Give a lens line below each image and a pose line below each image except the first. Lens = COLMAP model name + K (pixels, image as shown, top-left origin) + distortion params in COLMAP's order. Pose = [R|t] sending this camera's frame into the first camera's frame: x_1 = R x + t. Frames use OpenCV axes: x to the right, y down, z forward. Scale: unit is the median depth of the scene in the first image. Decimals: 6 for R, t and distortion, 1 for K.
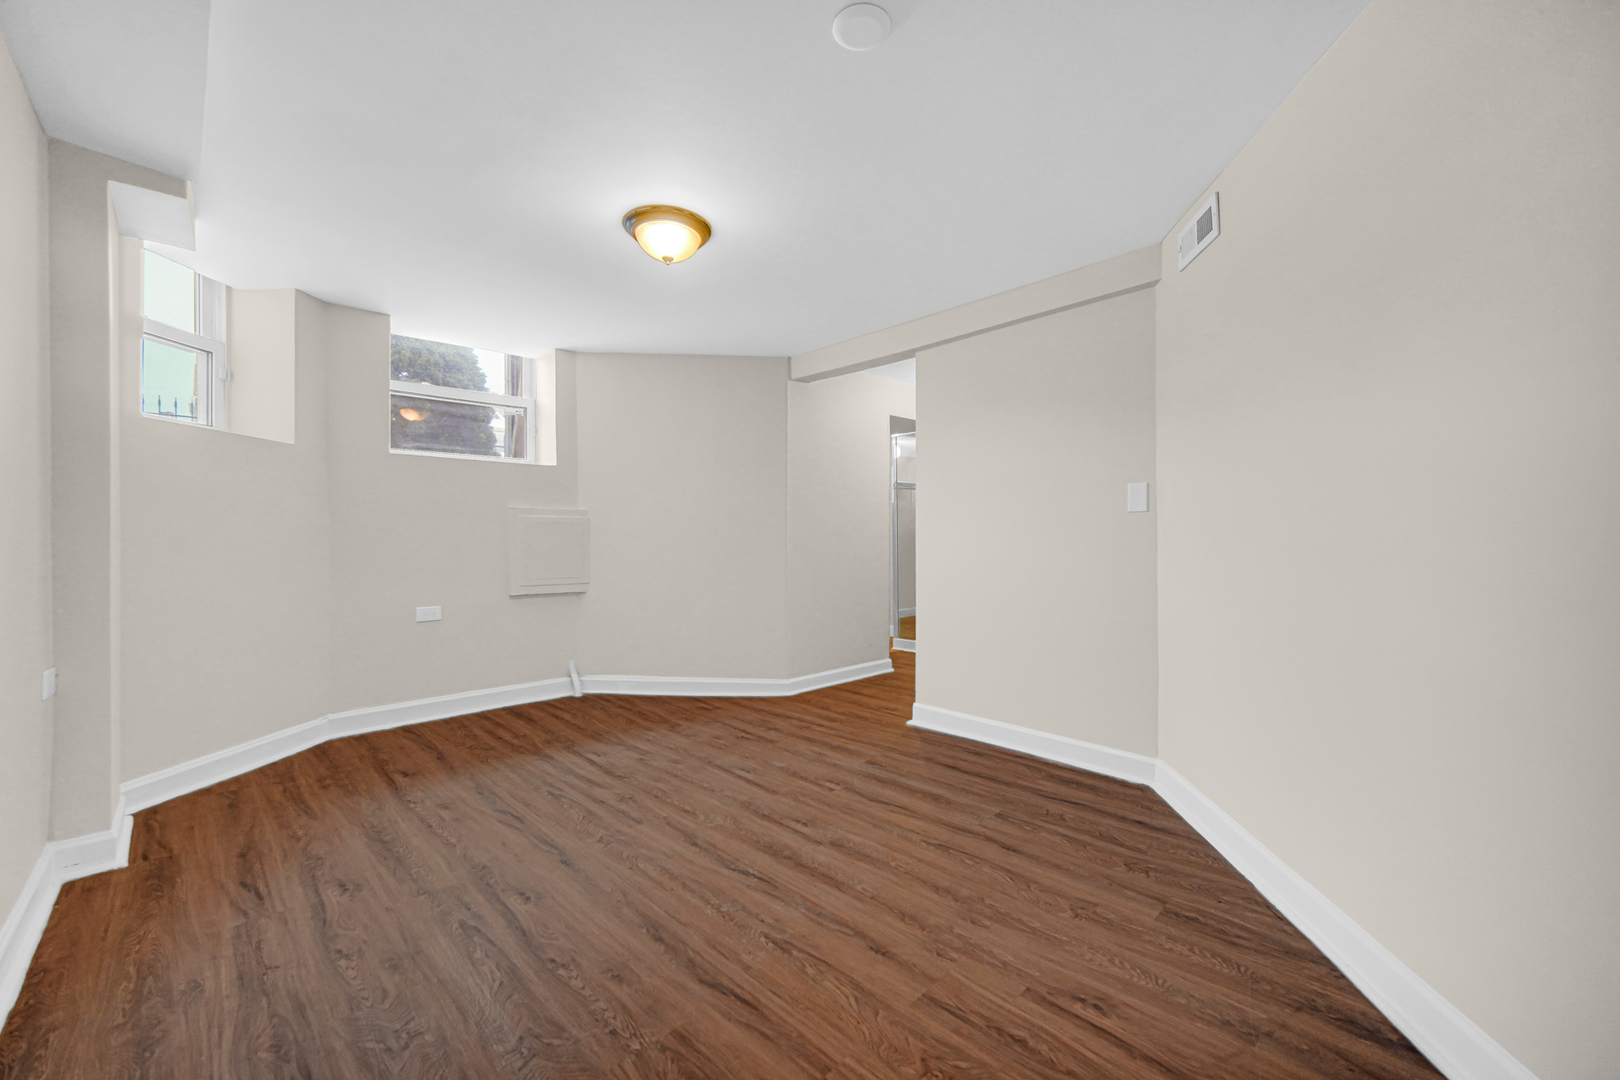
lens RADIAL K [[640.0, 0, 810.5], [0, 640.0, 538.0], [0, 0, 1]] dist [-0.011404, 0.004575]
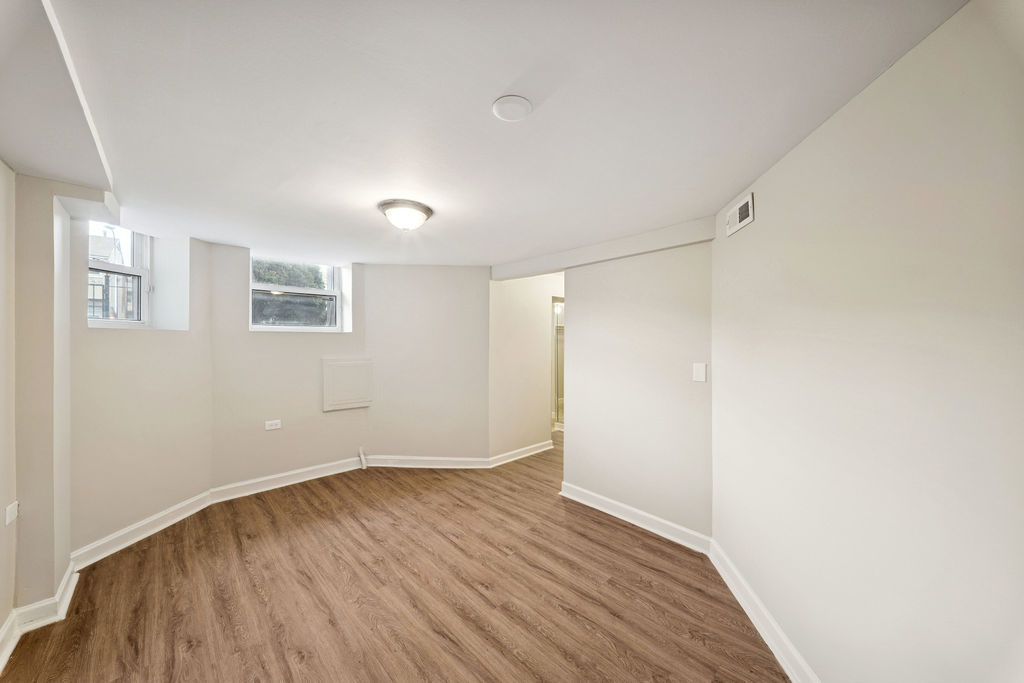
lens RADIAL K [[360.5, 0, 506.0], [0, 360.5, 339.6], [0, 0, 1]] dist [-0.002399, -0.001652]
pose [[0.999715, 0.004504, -0.023460, 0.052920], [-0.004503, 0.999990, 0.000110, -0.158186], [0.023460, -0.000004, 0.999725, 0.095043]]
